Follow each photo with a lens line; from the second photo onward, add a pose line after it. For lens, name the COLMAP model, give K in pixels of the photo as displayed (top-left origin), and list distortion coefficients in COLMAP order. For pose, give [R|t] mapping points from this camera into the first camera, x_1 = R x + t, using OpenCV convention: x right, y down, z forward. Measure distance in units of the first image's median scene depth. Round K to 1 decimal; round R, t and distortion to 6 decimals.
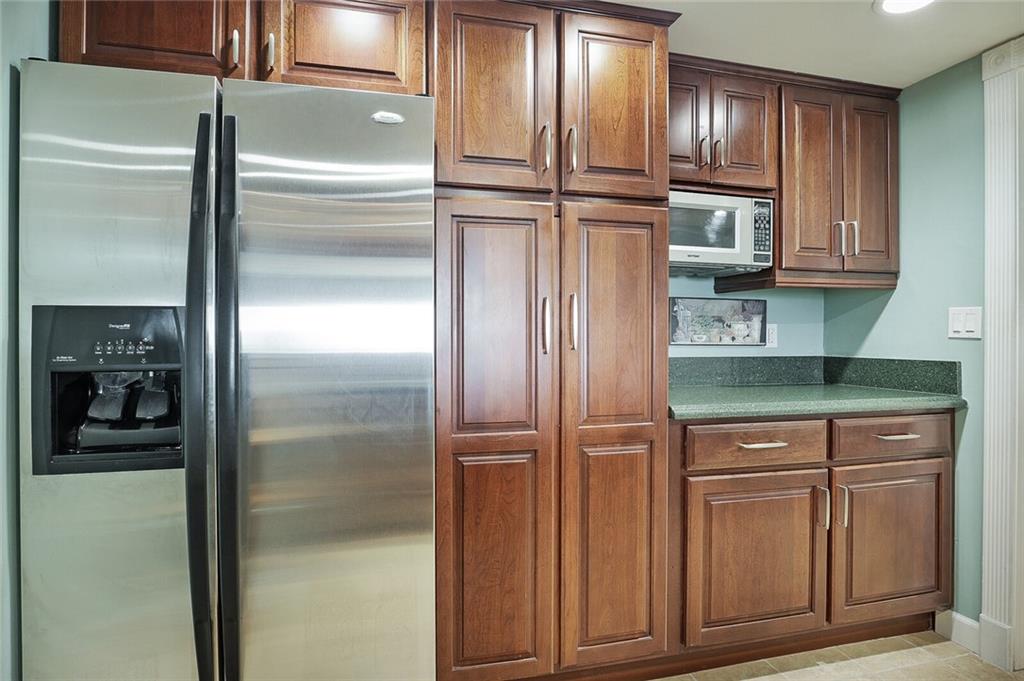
lens RADIAL K [[530.1, 0, 502.3], [0, 530.1, 337.2], [0, 0, 1]] dist [-0.027879, 0.002822]
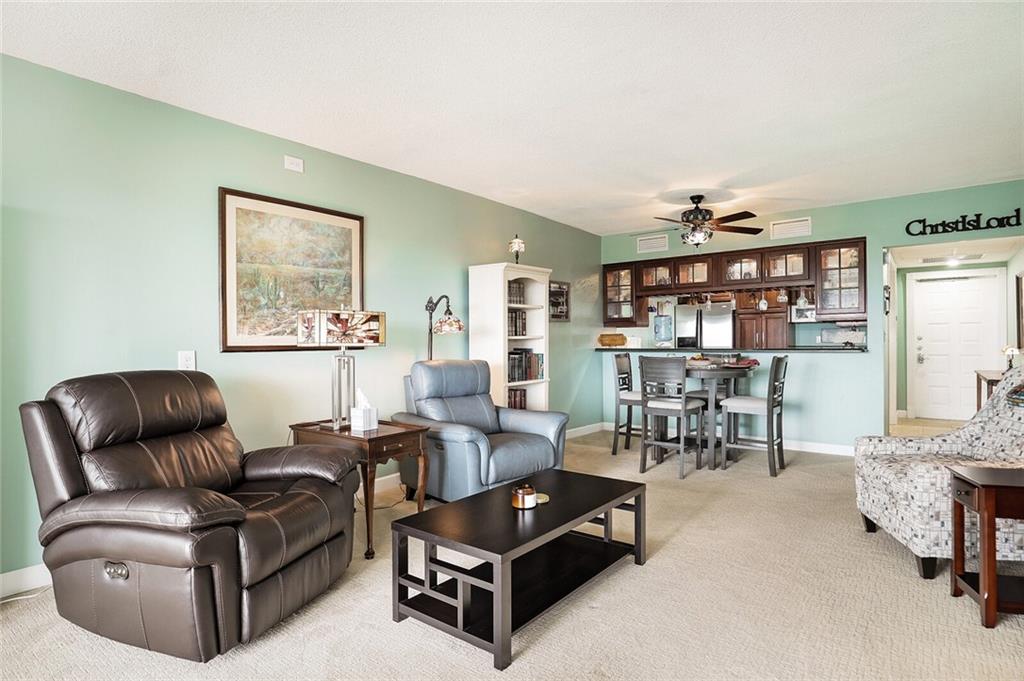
lens RADIAL K [[550.0, 0, 508.1], [0, 550.0, 347.4], [0, 0, 1]] dist [-0.023878, 0.005971]
pose [[0.630146, 0.001826, -0.776475, 2.093716], [0.005792, 0.999958, 0.007052, 0.011097], [0.776455, -0.008941, 0.630109, -3.323390]]
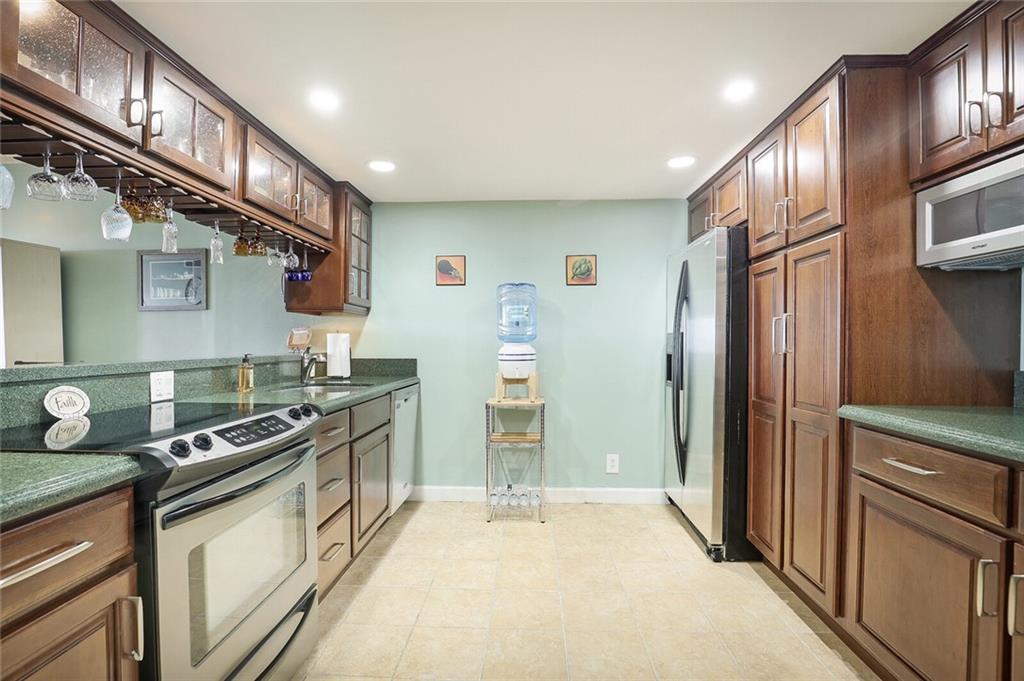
lens RADIAL K [[477.3, 0, 509.4], [0, 477.3, 344.9], [0, 0, 1]] dist [-0.030762, 0.002927]
pose [[-0.278360, 0.004481, -0.960466, 1.209883], [-0.006620, 0.999956, 0.006583, -0.001066], [0.960454, 0.008191, -0.278318, 0.480888]]
